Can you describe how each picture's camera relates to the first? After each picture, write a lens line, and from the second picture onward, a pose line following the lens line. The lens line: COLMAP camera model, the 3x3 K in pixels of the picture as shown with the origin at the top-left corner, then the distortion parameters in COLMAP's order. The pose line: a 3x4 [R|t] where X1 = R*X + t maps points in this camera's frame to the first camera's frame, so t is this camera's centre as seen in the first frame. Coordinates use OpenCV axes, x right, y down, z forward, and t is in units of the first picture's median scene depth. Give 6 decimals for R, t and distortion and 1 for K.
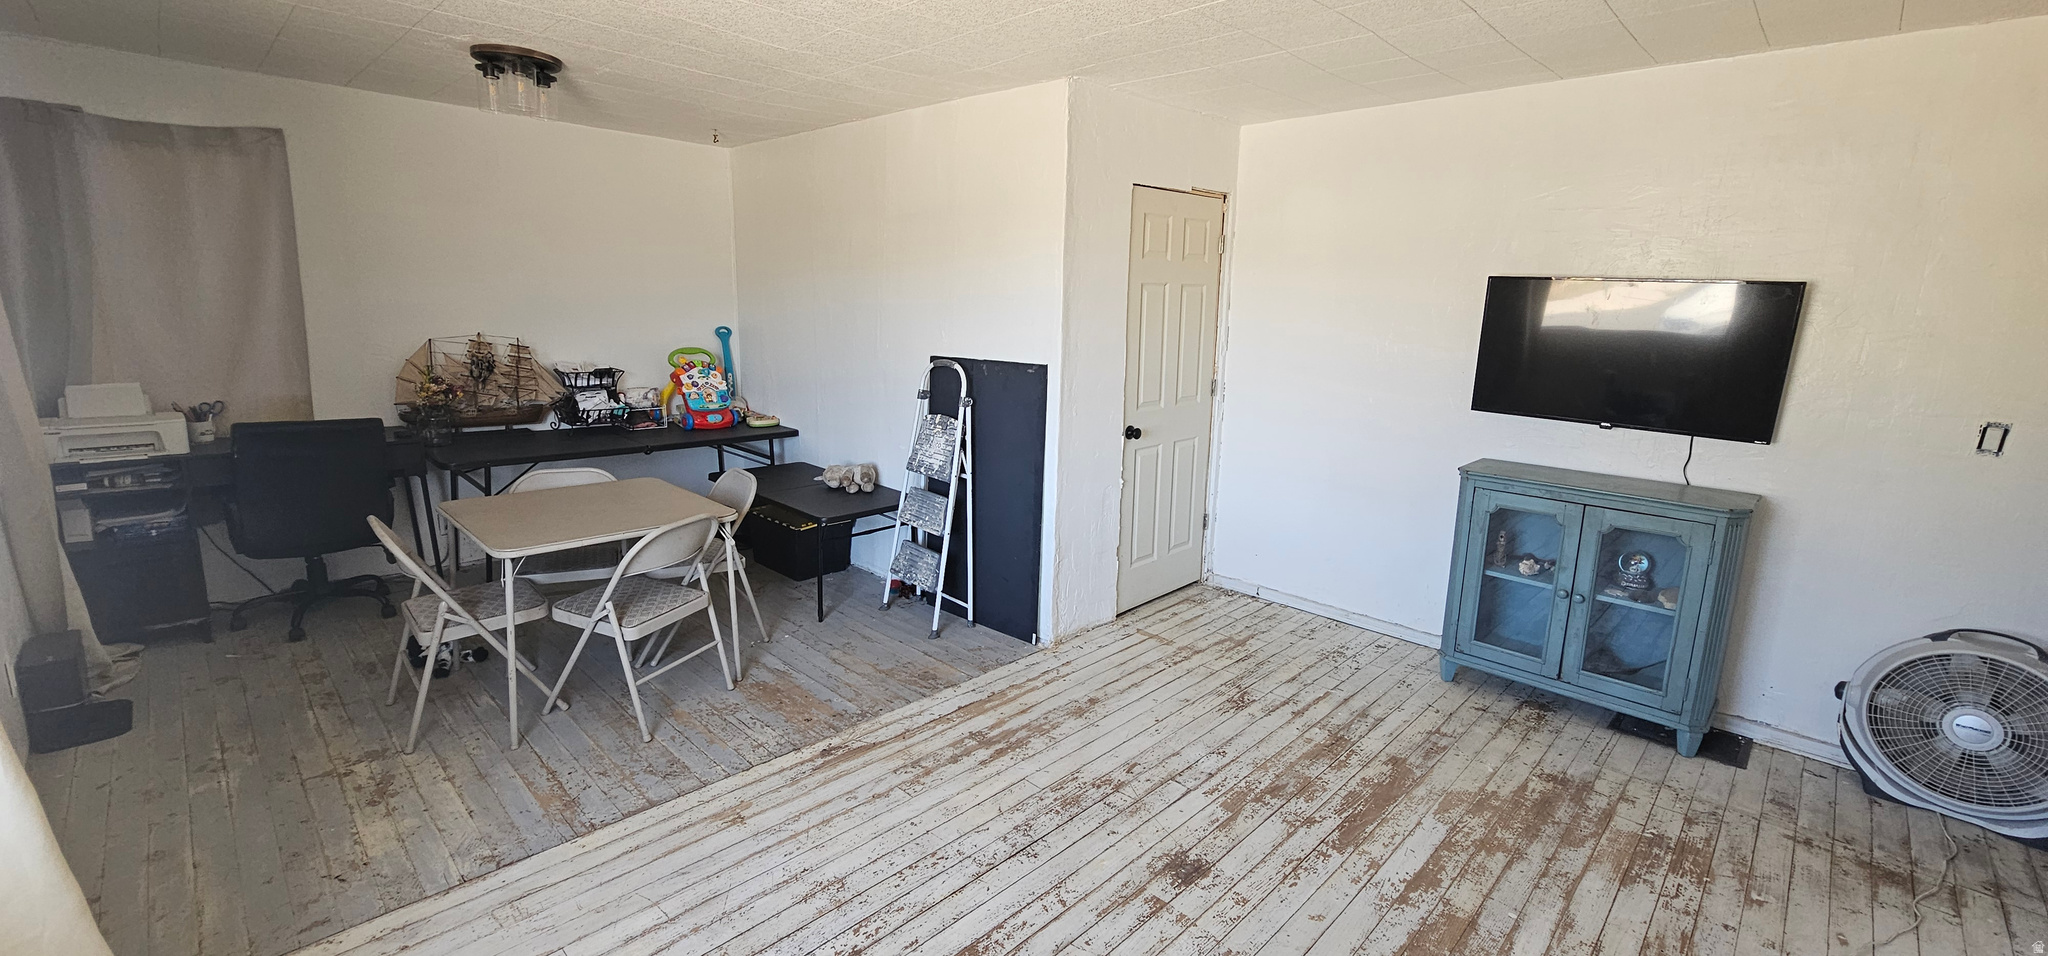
lens RADIAL K [[838.8, 0, 1021.2], [0, 838.8, 466.8], [0, 0, 1]] dist [-0.003772, 0.000580]
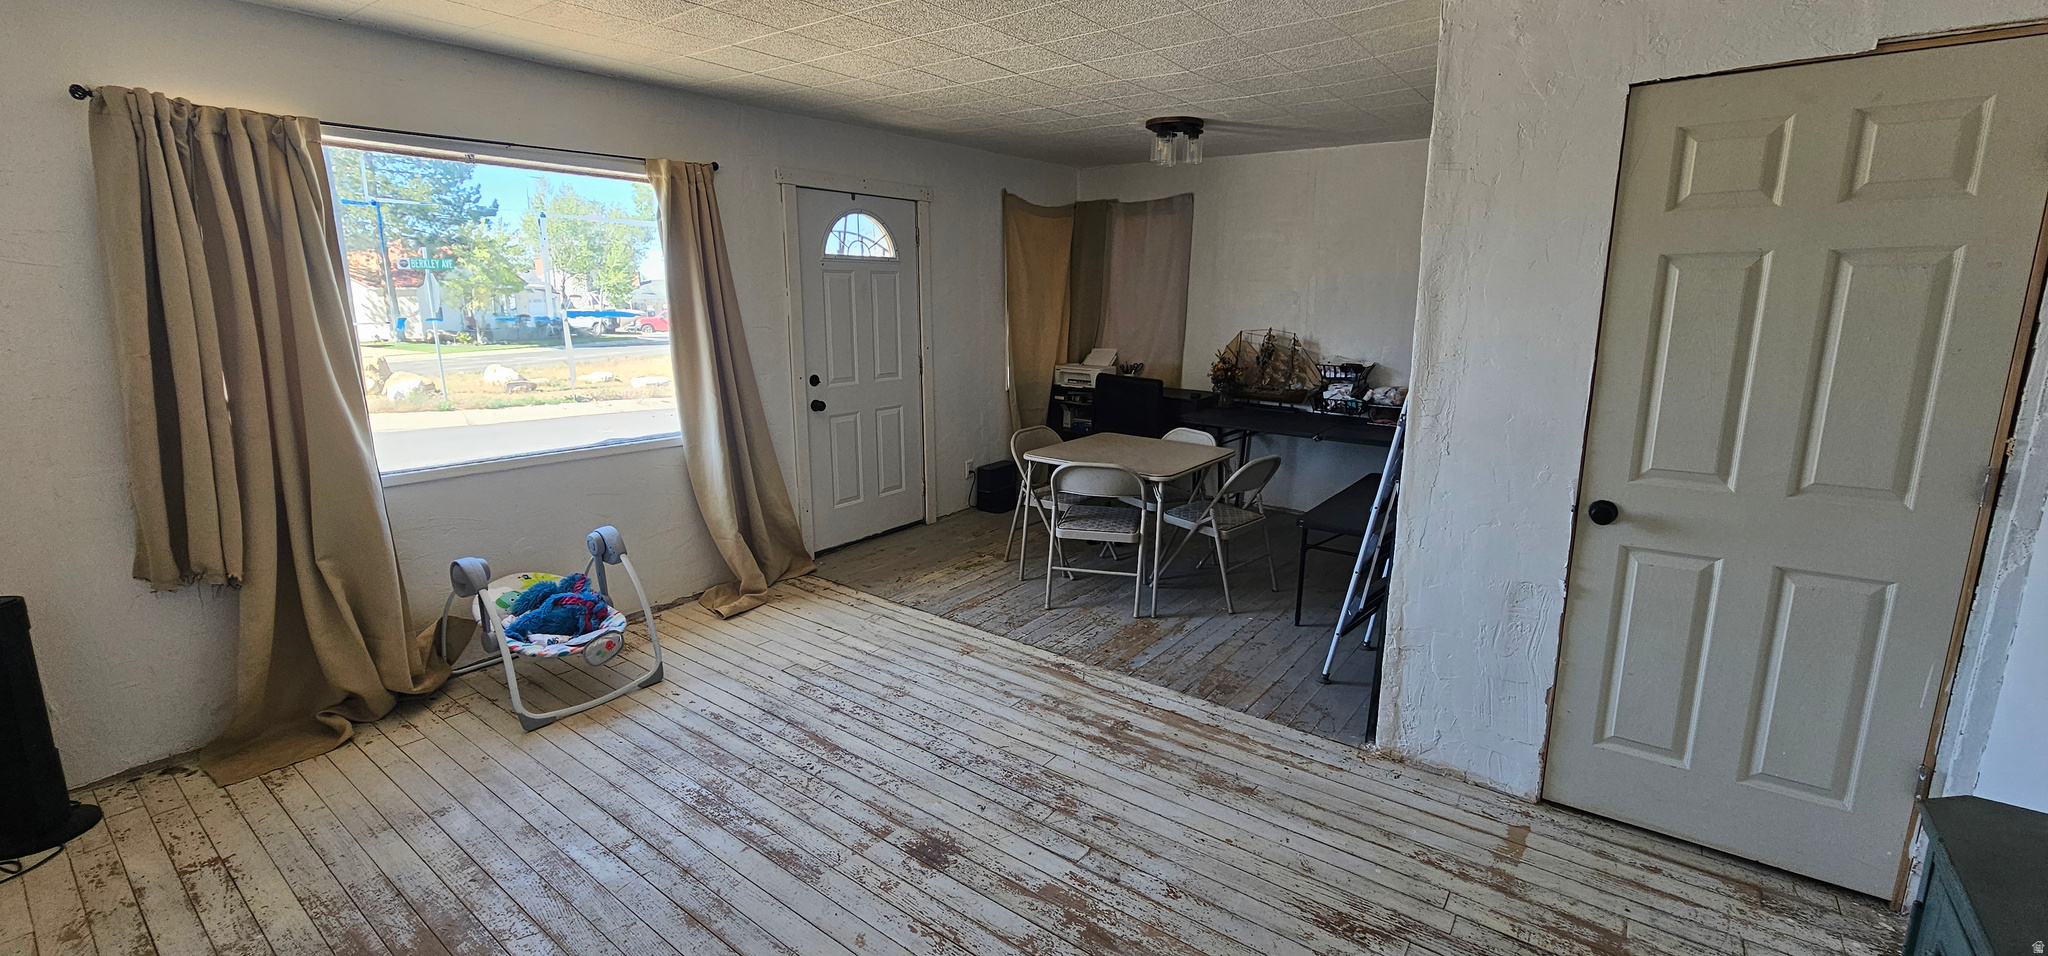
lens RADIAL K [[838.8, 0, 1021.3], [0, 838.8, 466.0], [0, 0, 1]] dist [-0.003772, 0.000580]
pose [[0.127119, 0.176961, -0.975974, 0.779037], [-0.198361, 0.968615, 0.149791, -0.095141], [0.971851, 0.174554, 0.158231, 0.612767]]
